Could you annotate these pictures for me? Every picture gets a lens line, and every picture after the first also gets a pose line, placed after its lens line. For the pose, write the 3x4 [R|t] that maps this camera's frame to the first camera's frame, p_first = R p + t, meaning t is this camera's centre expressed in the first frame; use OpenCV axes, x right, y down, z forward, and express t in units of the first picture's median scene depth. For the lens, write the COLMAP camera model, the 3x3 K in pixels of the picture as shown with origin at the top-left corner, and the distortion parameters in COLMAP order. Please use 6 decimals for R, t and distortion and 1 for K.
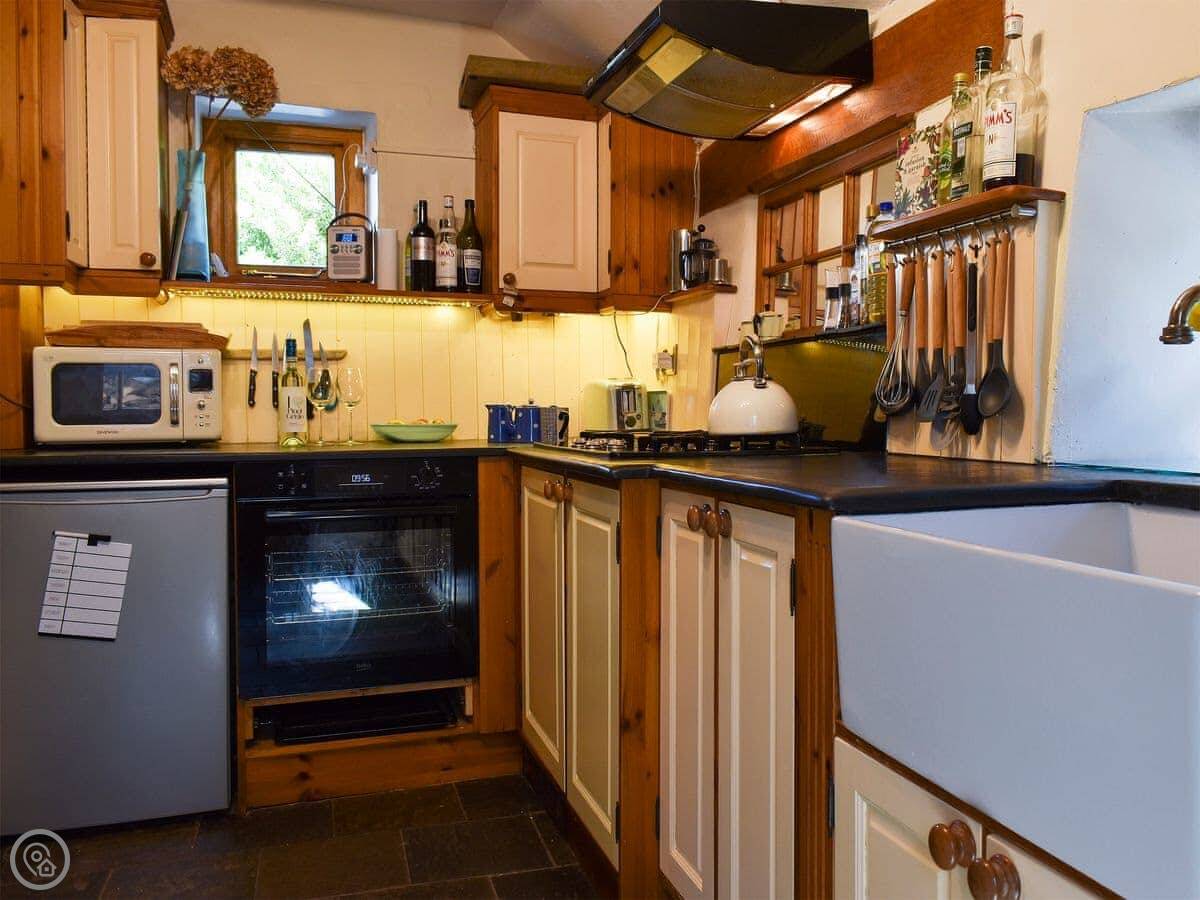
lens RADIAL K [[1055.9, 0, 667.5], [0, 1055.9, 450.0], [0, 0, 1]] dist [-0.097958, 0.010792]
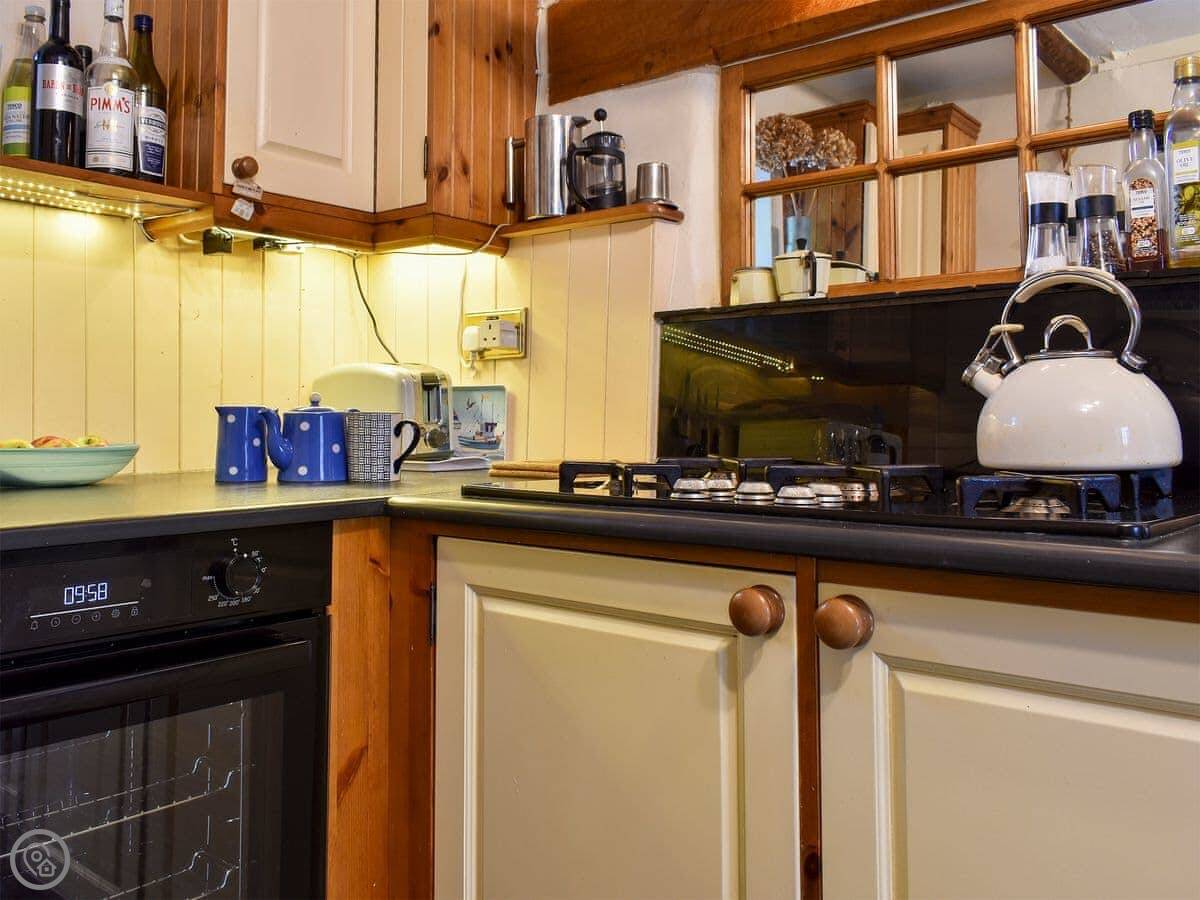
lens RADIAL K [[1125.0, 0, 599.5], [0, 1125.0, 339.8], [0, 0, 1]] dist [-0.012925, -0.001146]
pose [[0.883168, 0.034025, 0.467821, -0.252875], [0.018696, 0.994019, -0.107593, -0.013434], [-0.468684, 0.103769, 0.877250, 0.431271]]
